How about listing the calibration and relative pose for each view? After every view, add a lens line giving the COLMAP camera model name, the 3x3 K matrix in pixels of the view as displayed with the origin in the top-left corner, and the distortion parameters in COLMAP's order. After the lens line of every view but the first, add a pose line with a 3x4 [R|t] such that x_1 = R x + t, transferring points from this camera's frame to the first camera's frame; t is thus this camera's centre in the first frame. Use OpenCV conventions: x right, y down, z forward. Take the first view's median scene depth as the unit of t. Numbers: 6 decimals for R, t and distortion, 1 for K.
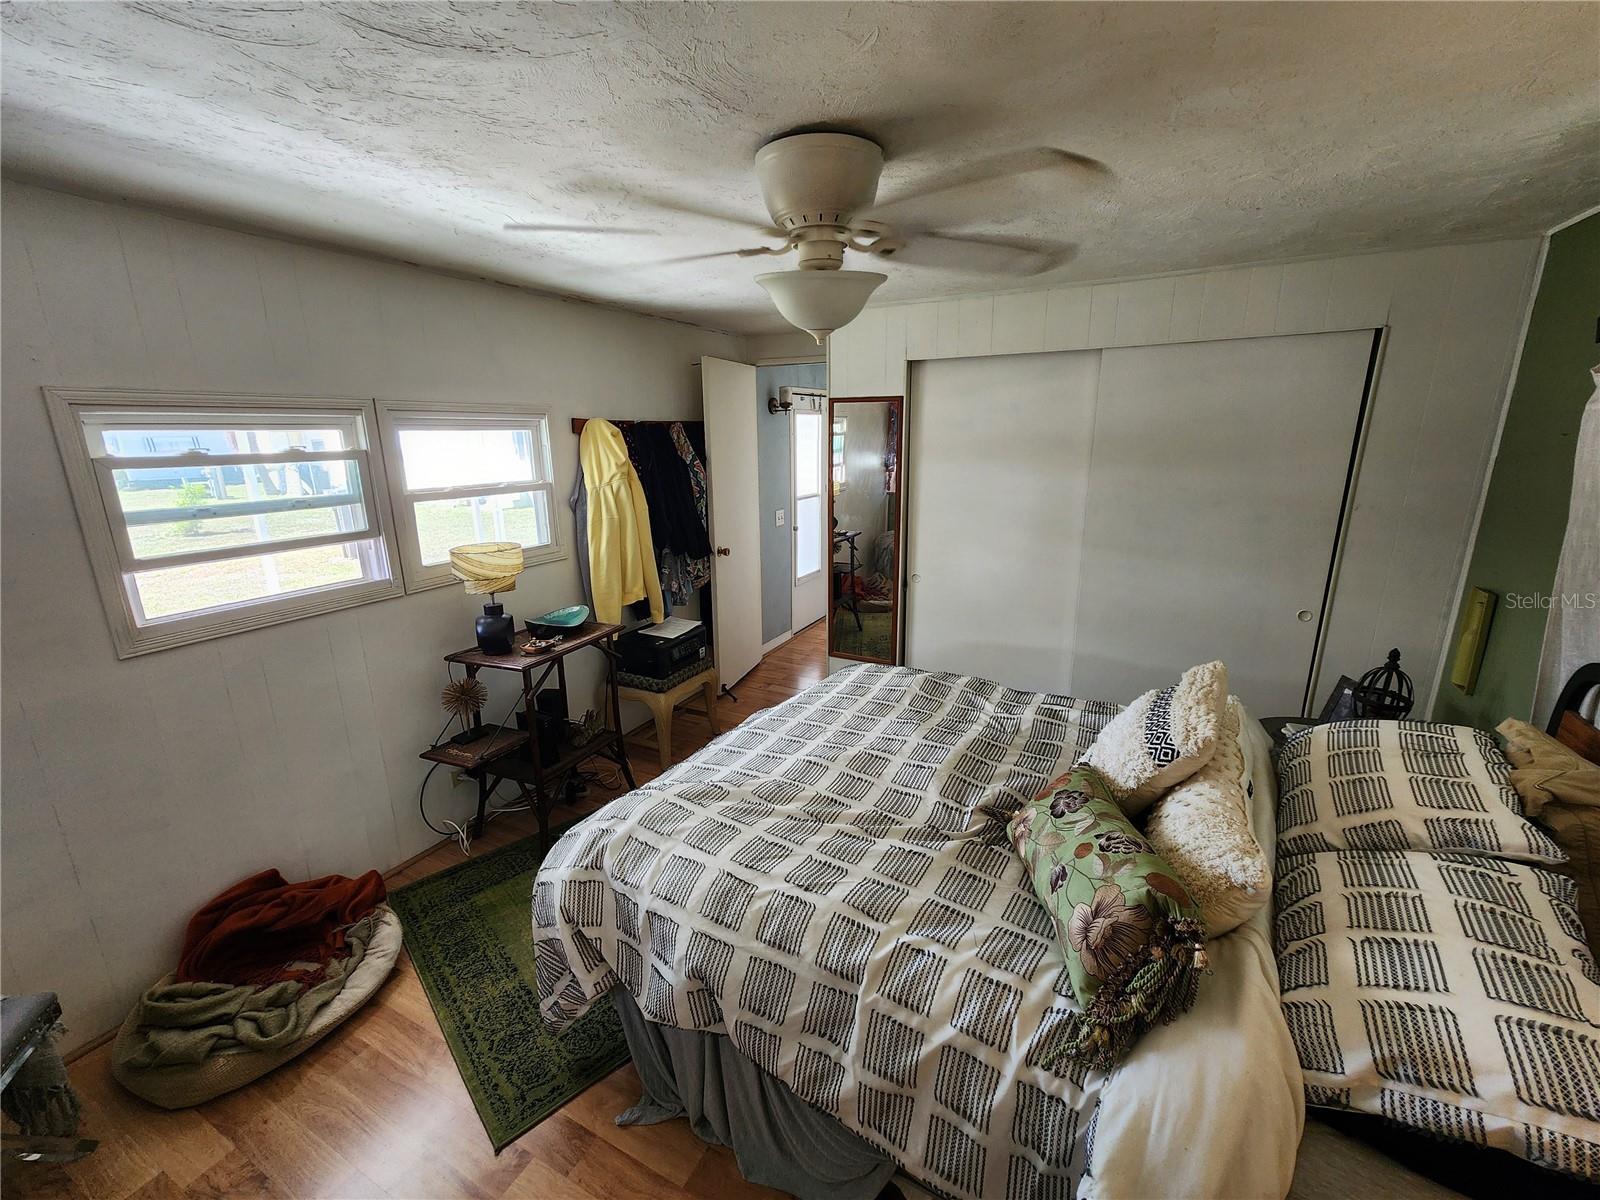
lens RADIAL K [[658.4, 0, 795.2], [0, 658.4, 601.8], [0, 0, 1]] dist [-0.000322, 0.000735]
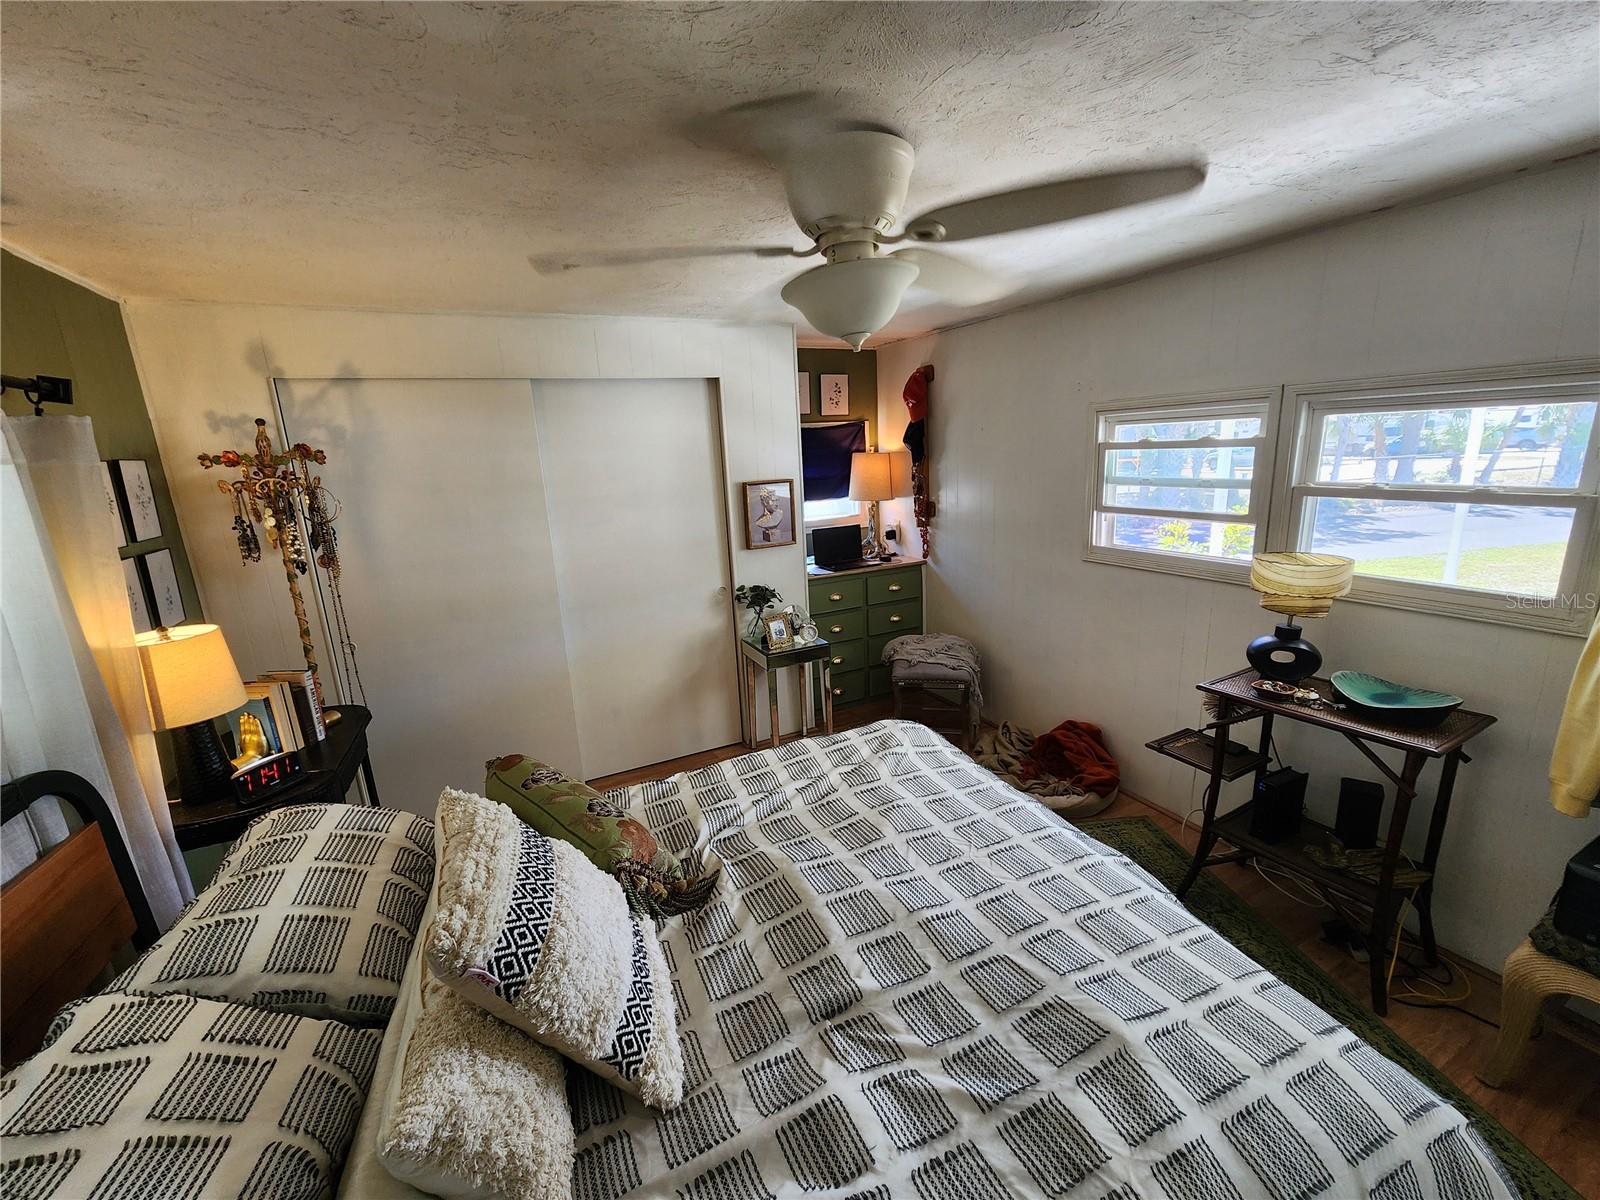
lens RADIAL K [[658.4, 0, 800.6], [0, 658.4, 599.0], [0, 0, 1]] dist [-0.000322, 0.000735]
pose [[-0.577362, 0.220047, -0.786278, 0.682187], [-0.154859, 0.916008, 0.370065, -0.301411], [0.801669, 0.335423, -0.494792, 1.142769]]
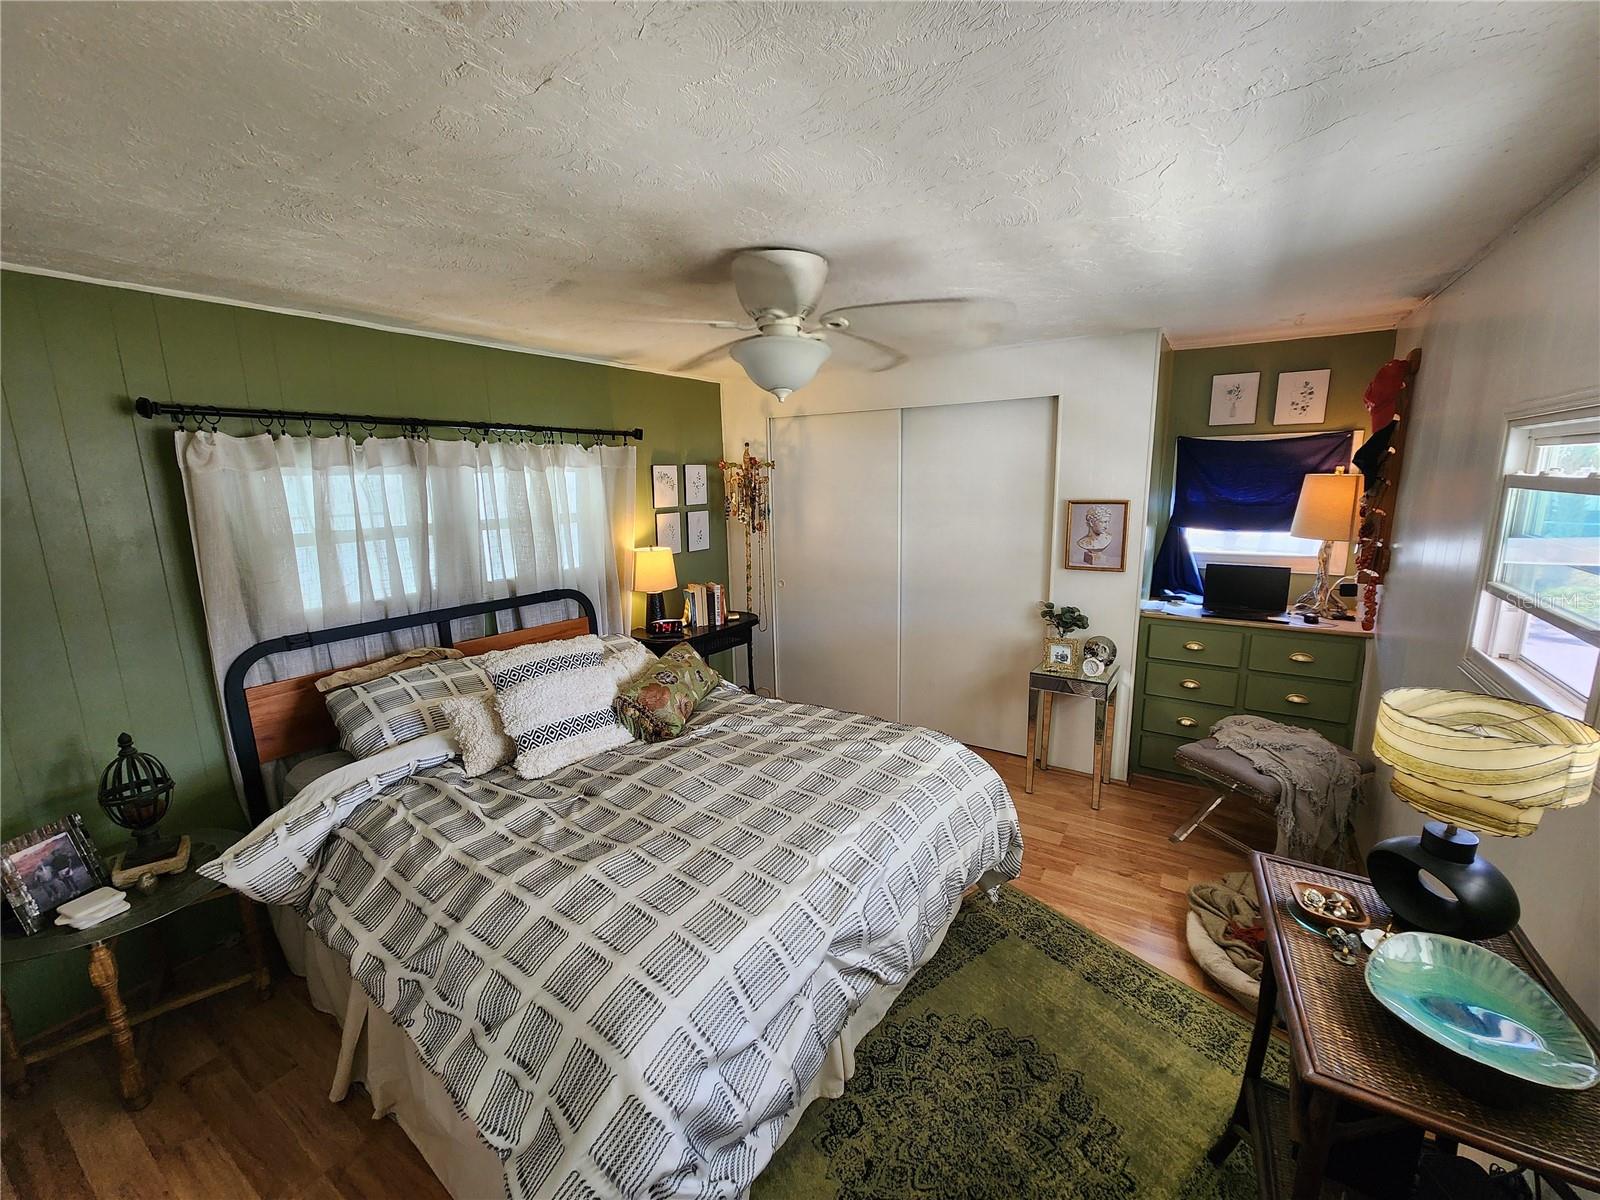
lens RADIAL K [[658.4, 0, 802.5], [0, 658.4, 599.7], [0, 0, 1]] dist [-0.000322, 0.000735]
pose [[-0.995983, 0.011213, 0.088835, -0.077046], [0.048379, 0.902232, 0.428529, -0.439082], [-0.075344, 0.431106, -0.899150, 1.718290]]
